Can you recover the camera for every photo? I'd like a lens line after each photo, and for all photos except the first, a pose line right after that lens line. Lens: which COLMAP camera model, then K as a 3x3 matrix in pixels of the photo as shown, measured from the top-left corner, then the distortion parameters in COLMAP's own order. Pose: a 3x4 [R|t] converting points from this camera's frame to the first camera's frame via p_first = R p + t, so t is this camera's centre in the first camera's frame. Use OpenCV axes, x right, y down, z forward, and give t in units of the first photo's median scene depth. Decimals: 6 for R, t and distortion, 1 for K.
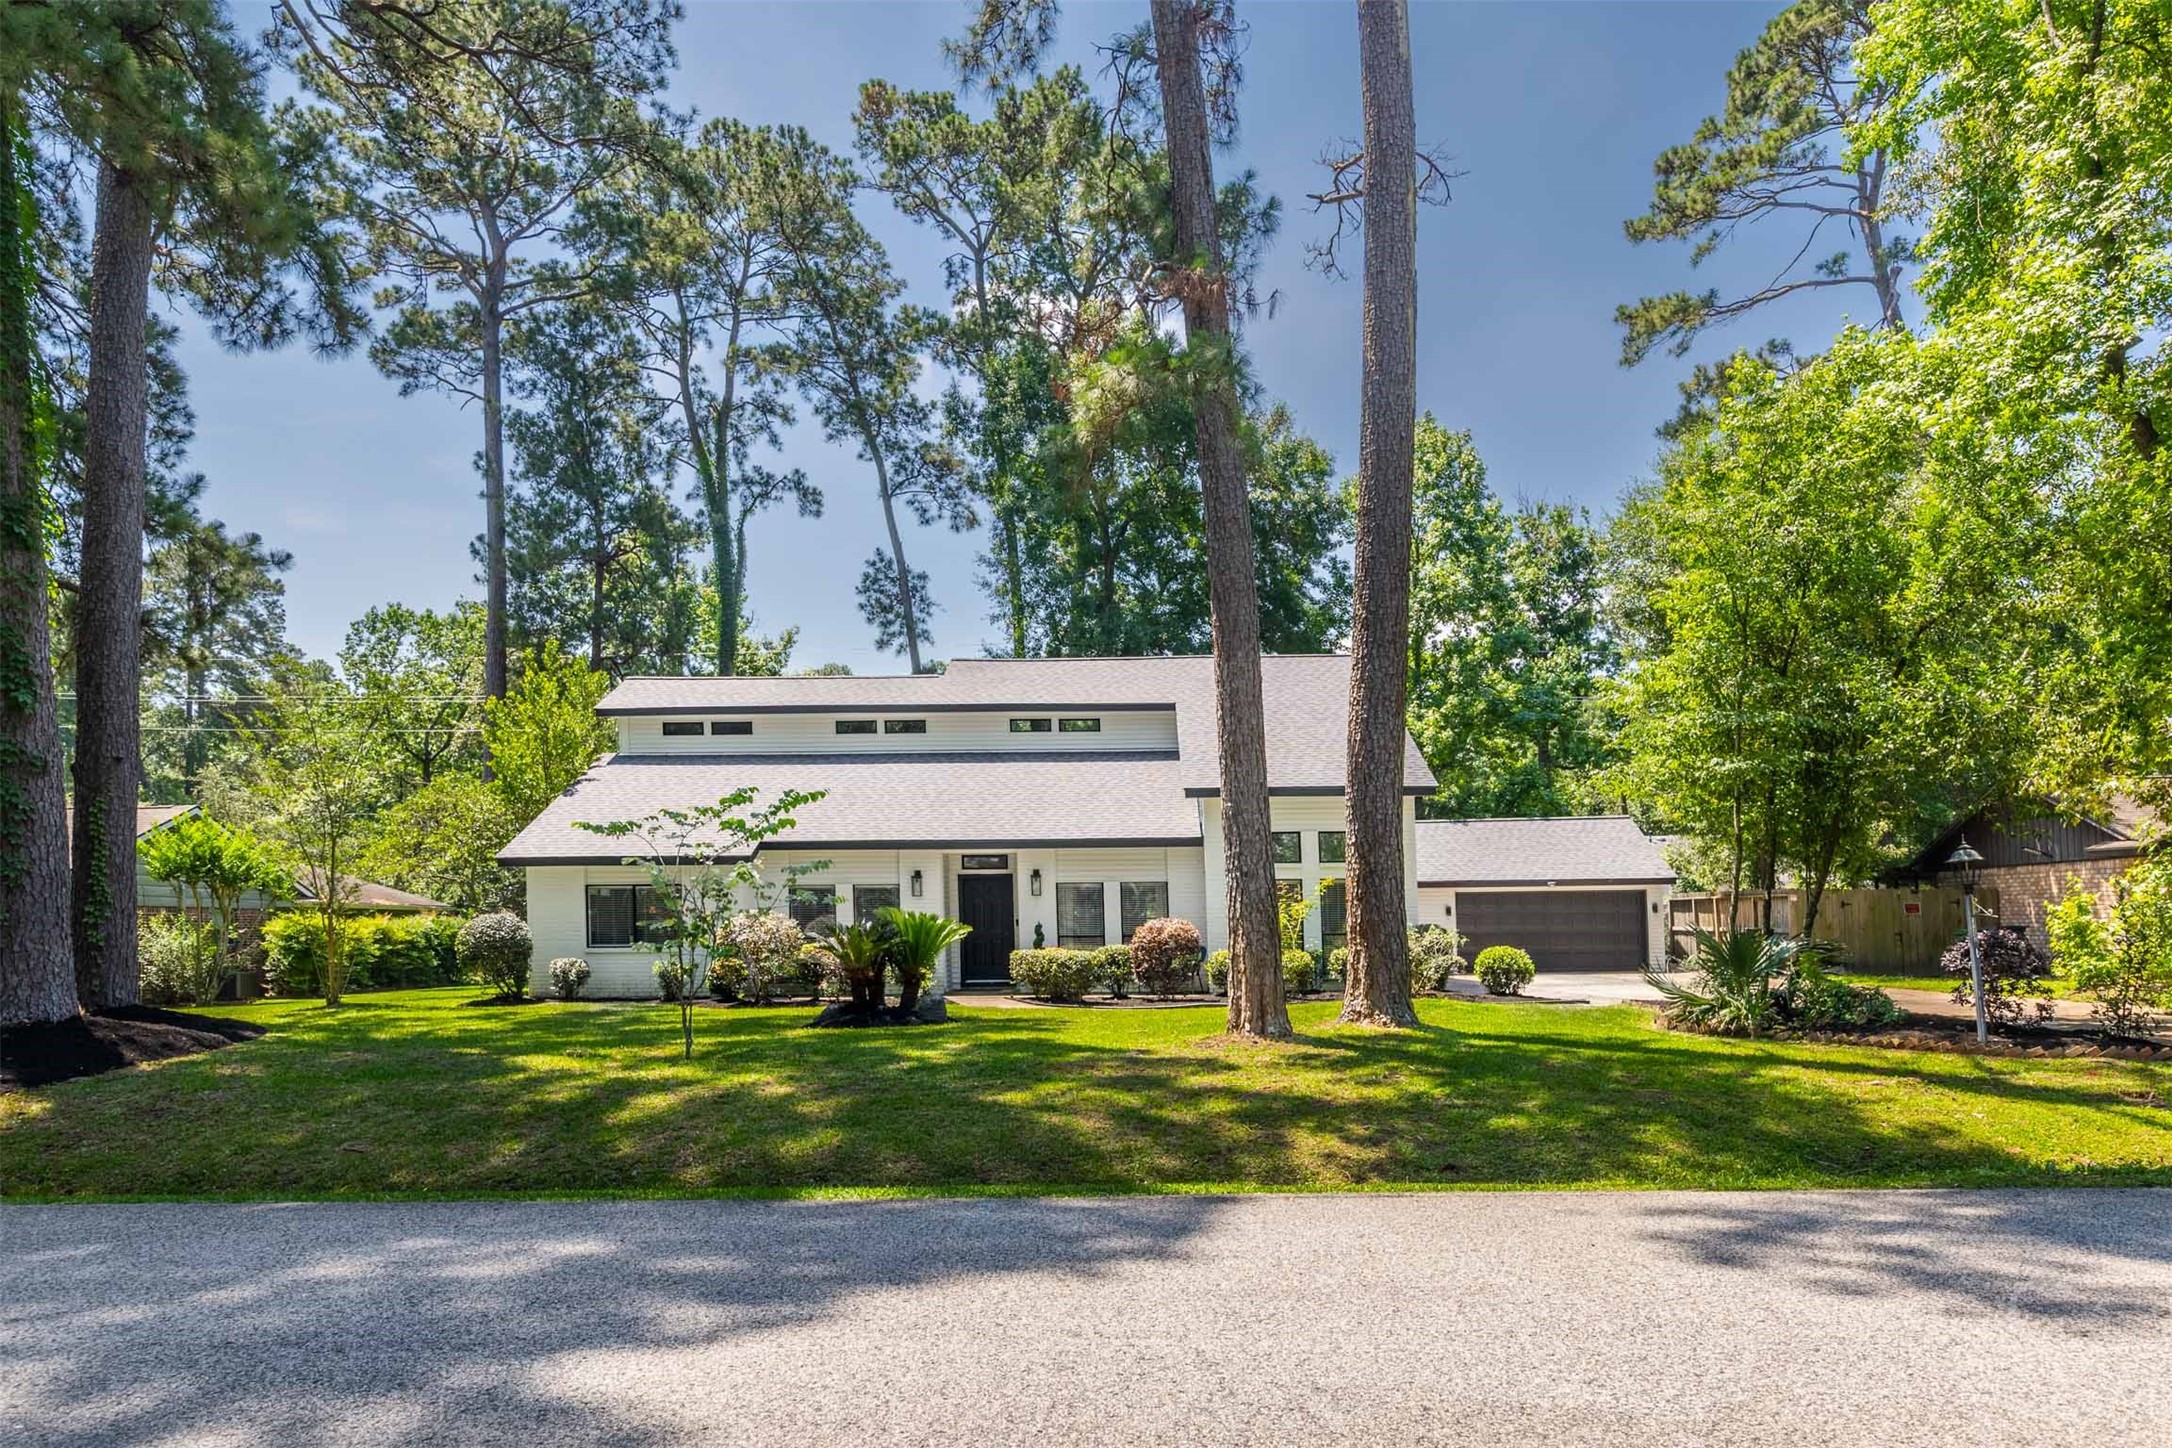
lens RADIAL K [[1263.0, 0, 1254.5], [0, 1263.0, 854.1], [0, 0, 1]] dist [0.010559, -0.001559]
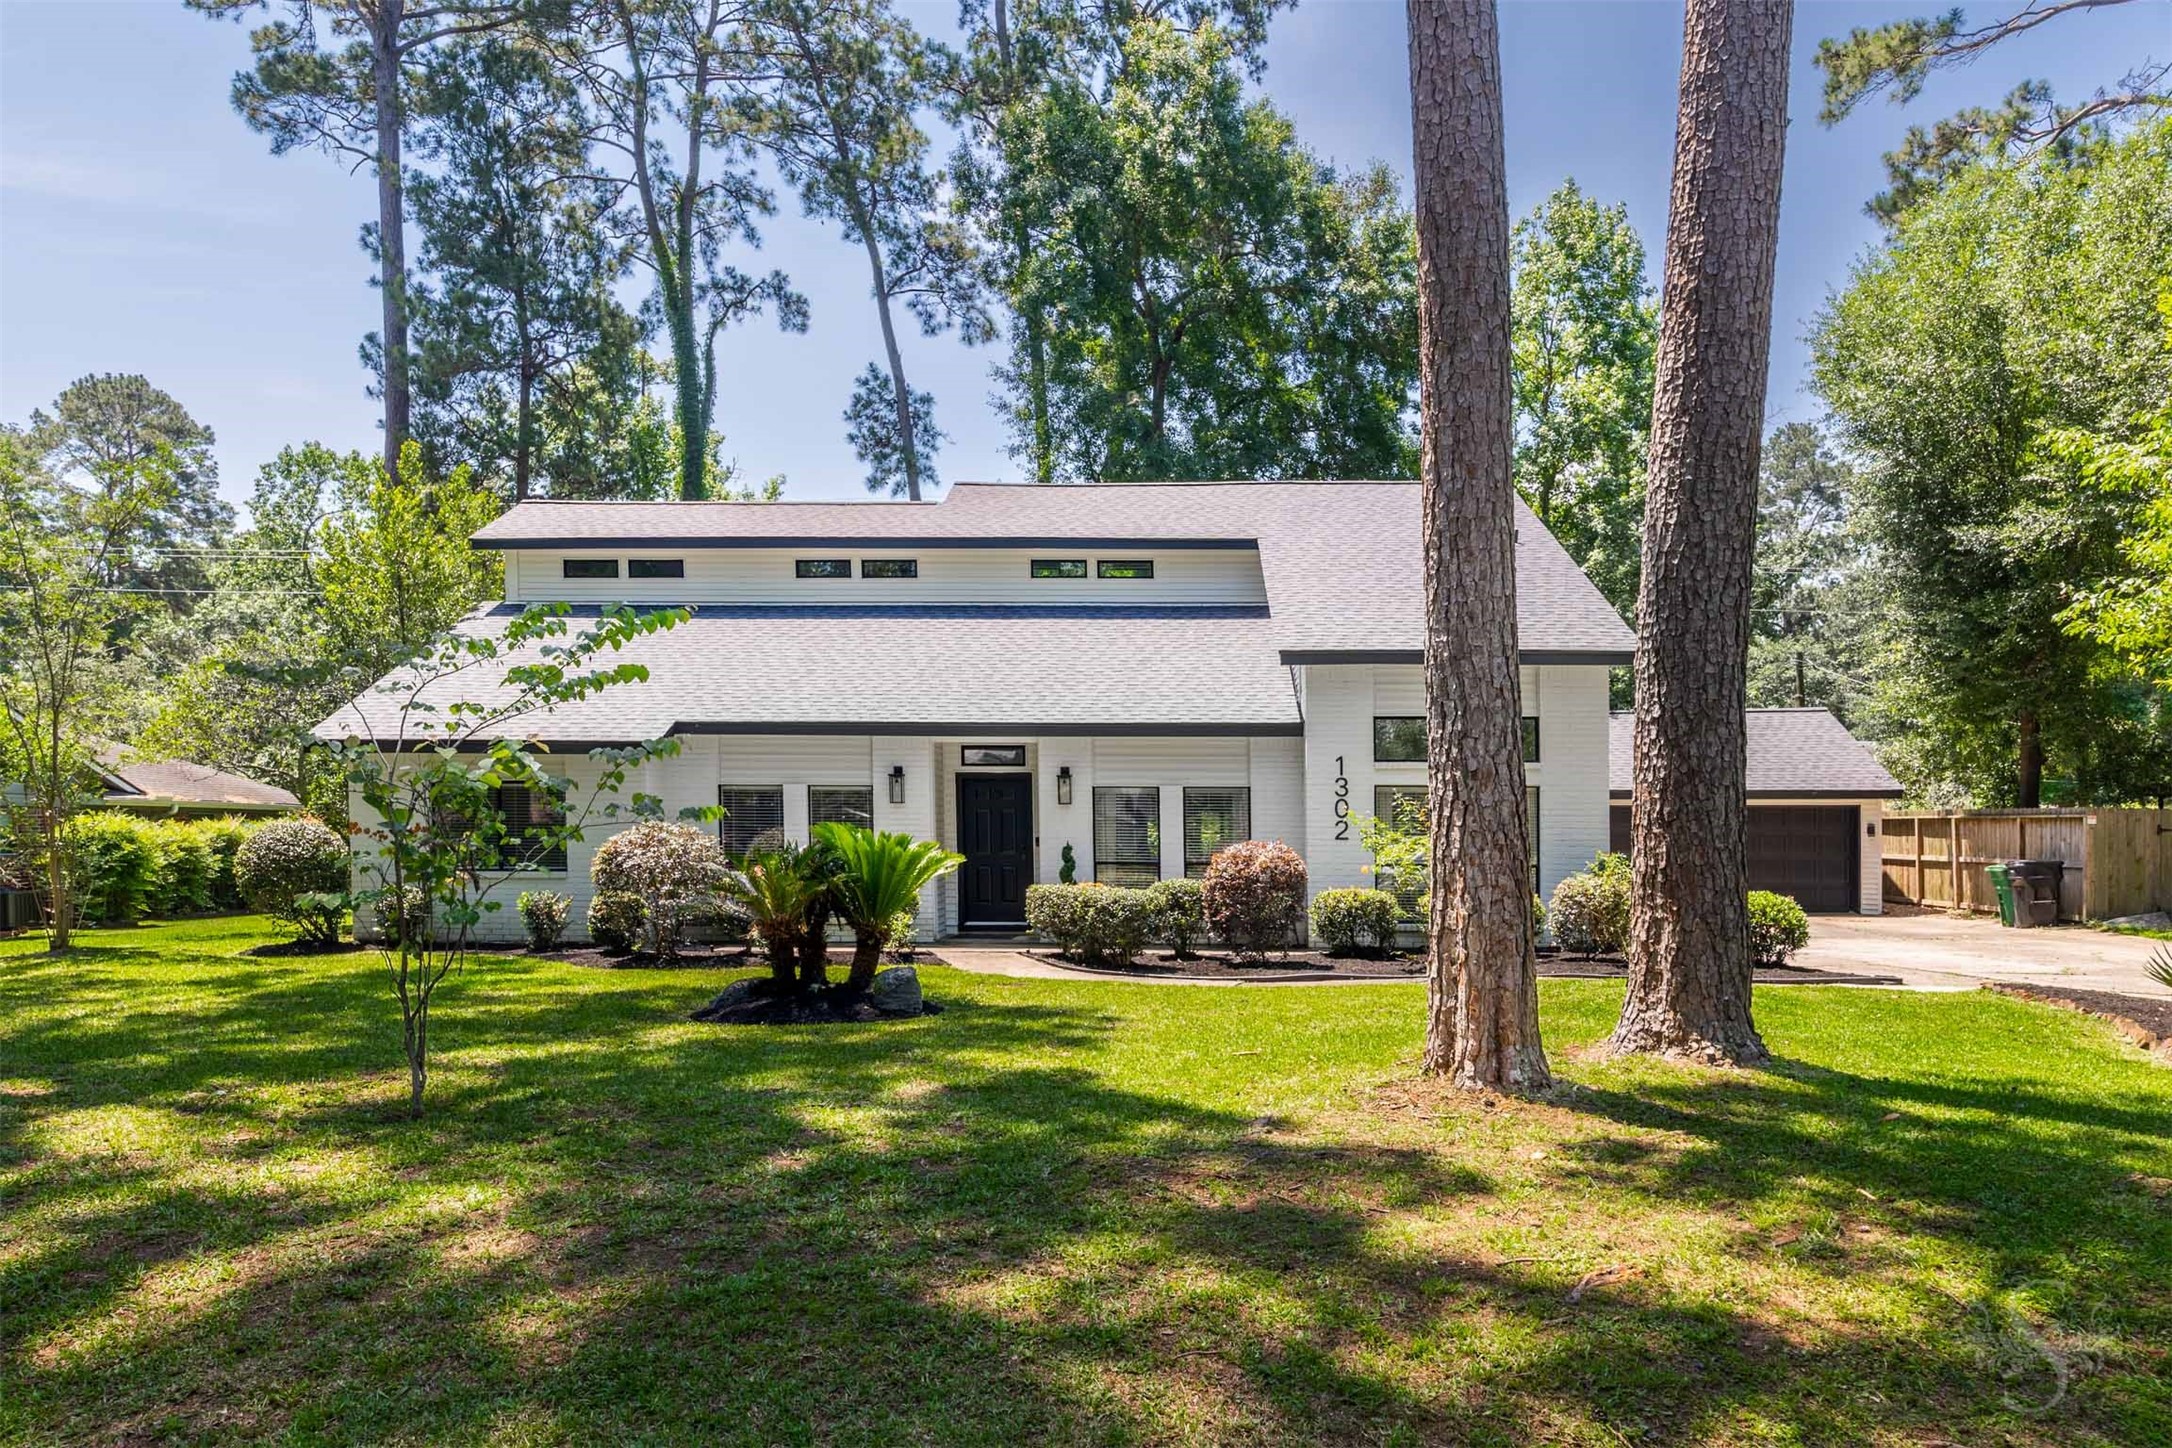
lens RADIAL K [[1530.6, 0, 1090.3], [0, 1530.6, 728.8], [0, 0, 1]] dist [0.004797, 0.001671]
pose [[0.988237, 0.006897, -0.152771, -0.024451], [-0.009352, 0.999838, -0.015352, 0.003251], [0.152641, 0.016600, 0.988142, 0.136505]]
